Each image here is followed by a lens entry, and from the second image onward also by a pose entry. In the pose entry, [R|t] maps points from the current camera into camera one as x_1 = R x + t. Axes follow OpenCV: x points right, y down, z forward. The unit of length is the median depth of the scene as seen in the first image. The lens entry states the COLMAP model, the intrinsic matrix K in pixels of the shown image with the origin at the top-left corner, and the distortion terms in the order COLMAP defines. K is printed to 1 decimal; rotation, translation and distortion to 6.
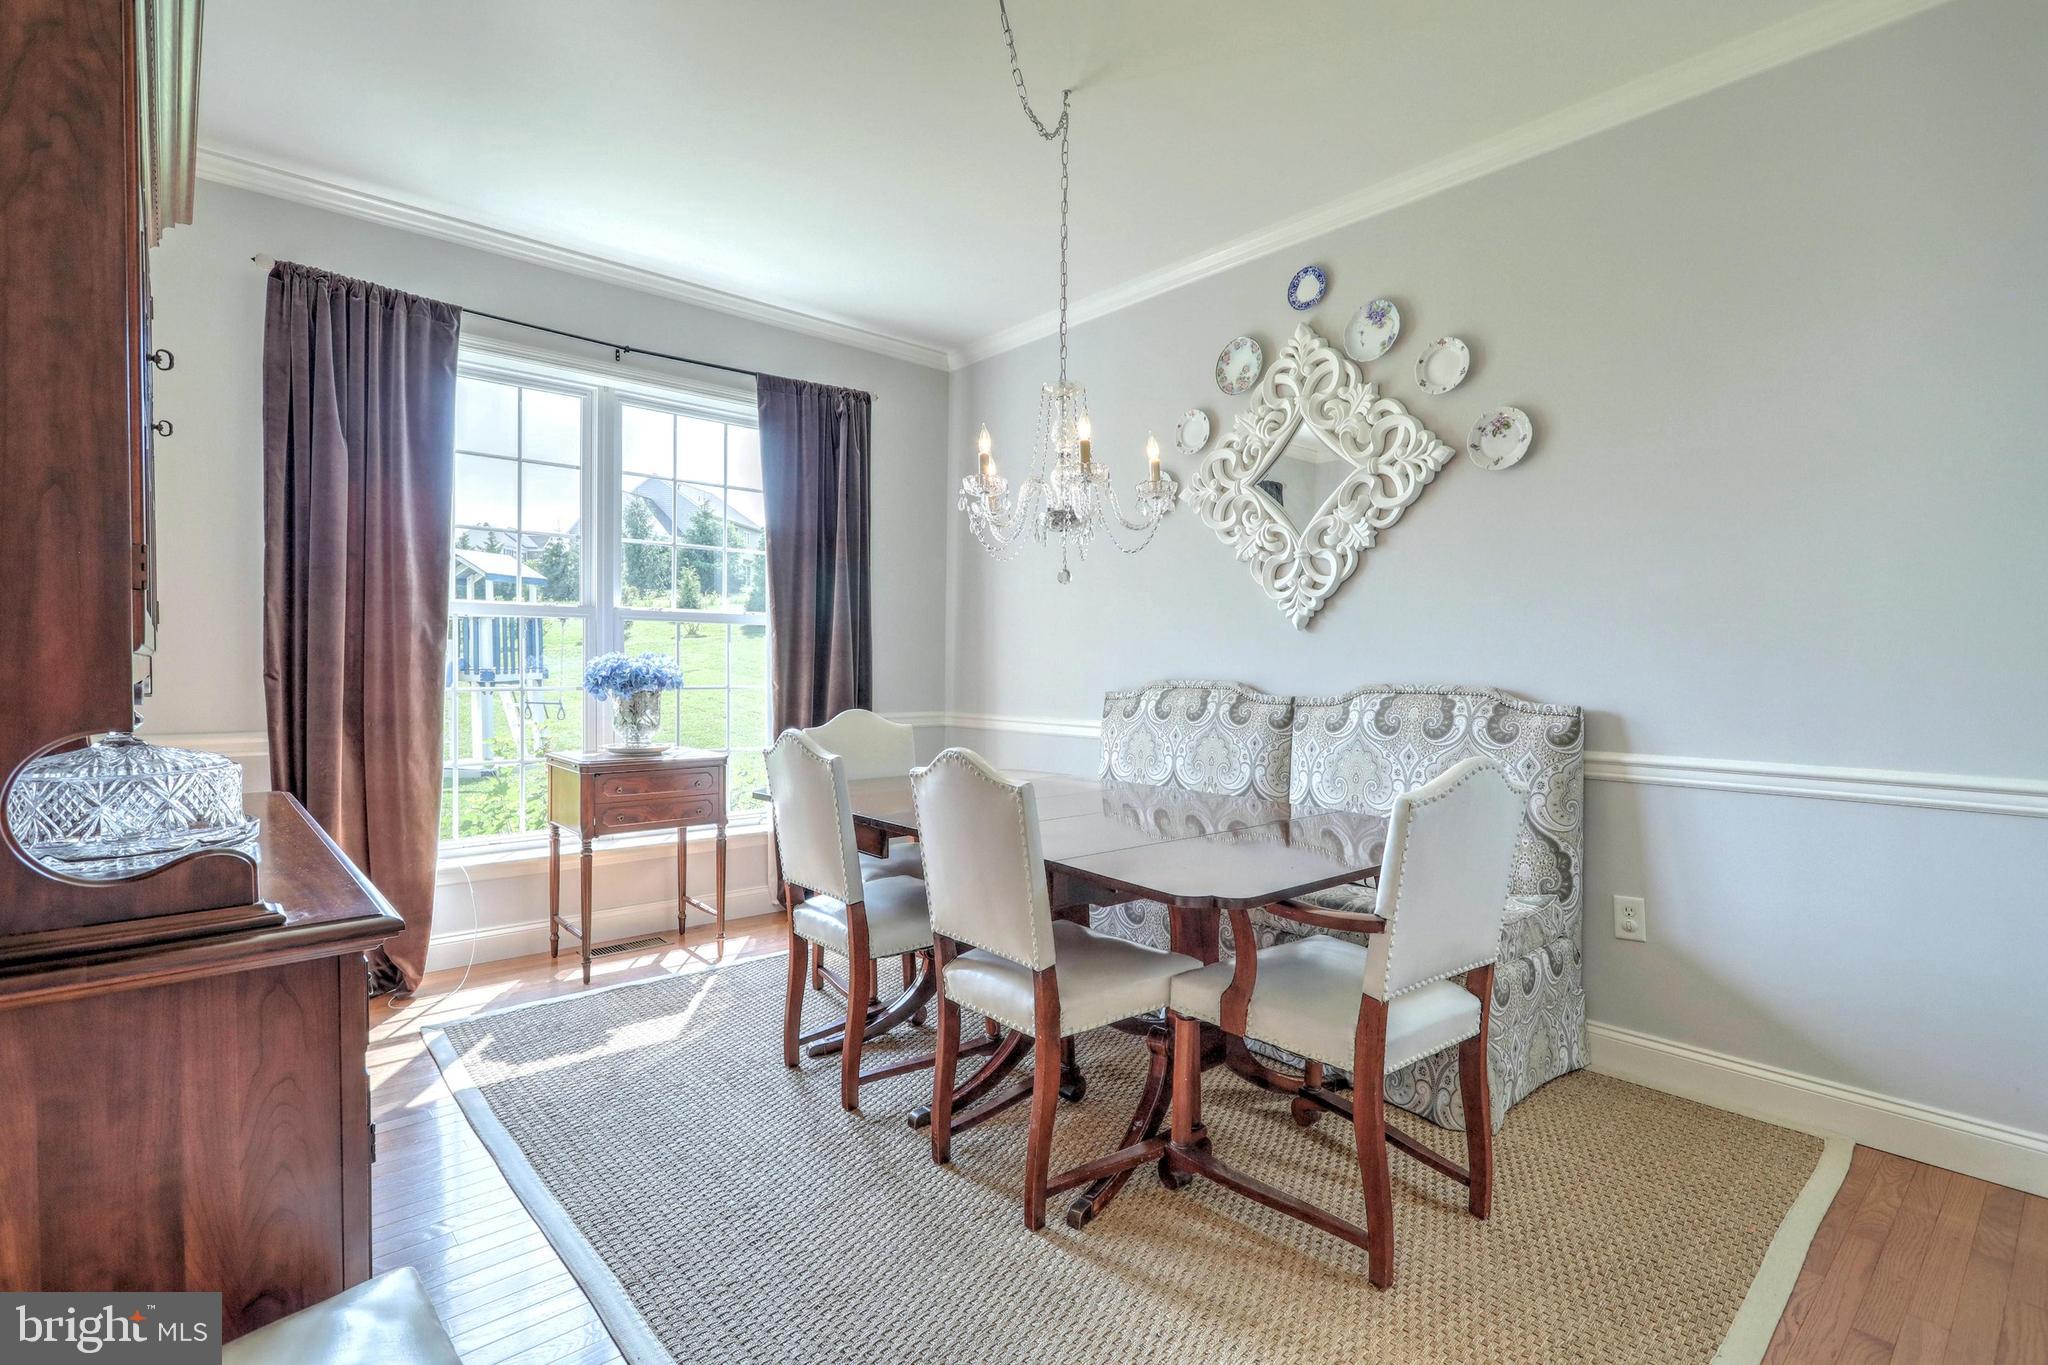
lens RADIAL K [[981.3, 0, 1031.2], [0, 981.3, 673.6], [0, 0, 1]] dist [0.000814, 0.000621]
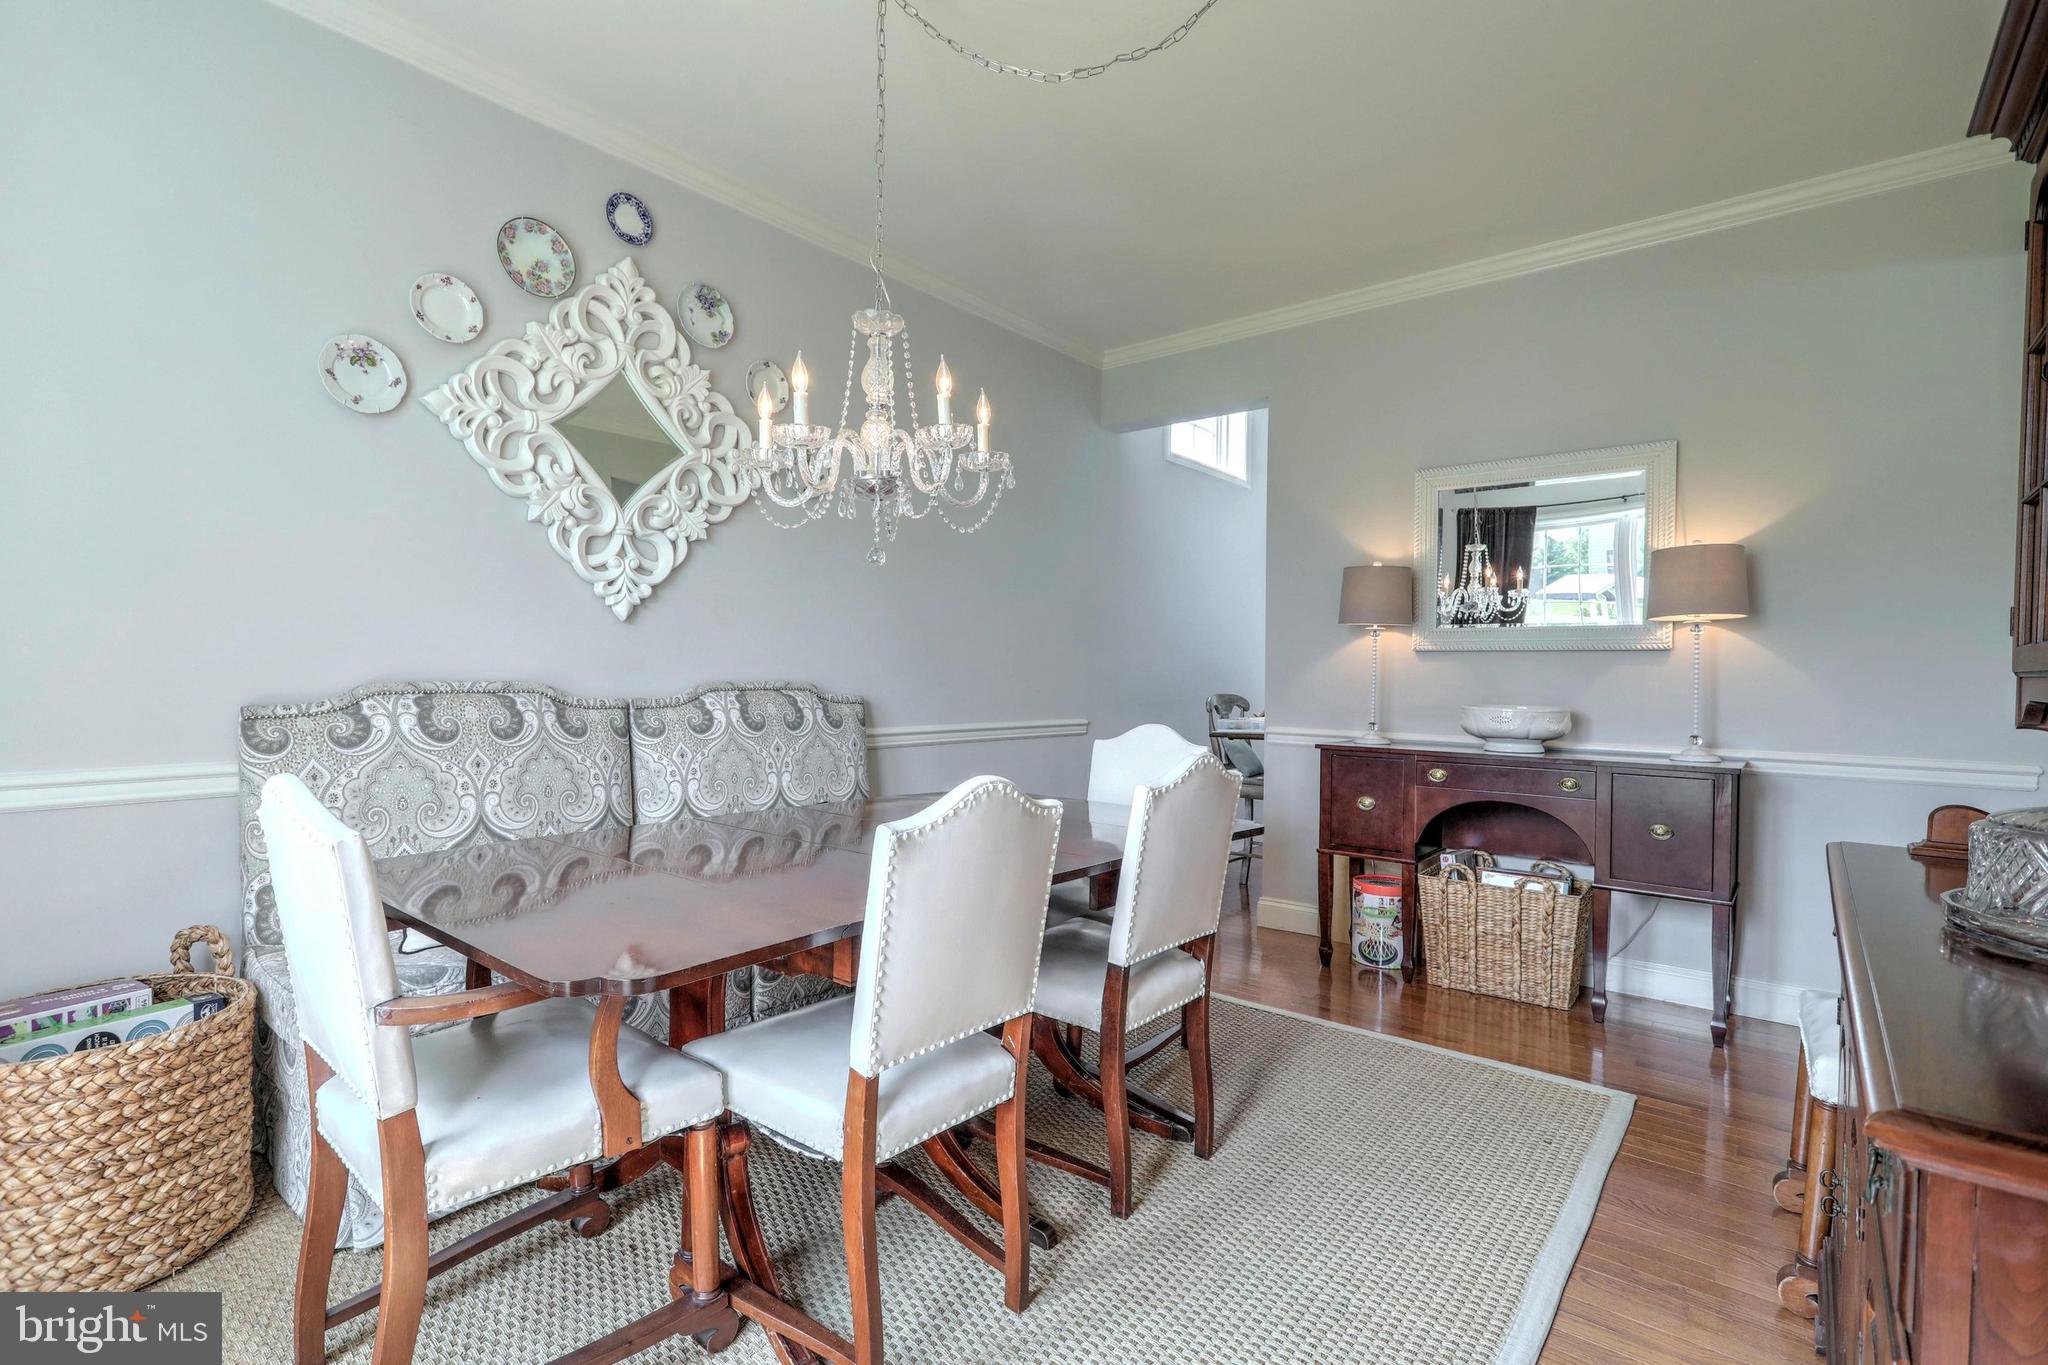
lens RADIAL K [[981.3, 0, 1031.2], [0, 981.3, 673.6], [0, 0, 1]] dist [0.000814, 0.000621]
pose [[-0.180011, -0.016853, 0.983520, -0.632403], [-0.013340, 0.999803, 0.014690, -0.014984], [-0.983574, -0.010475, -0.180200, 0.812394]]
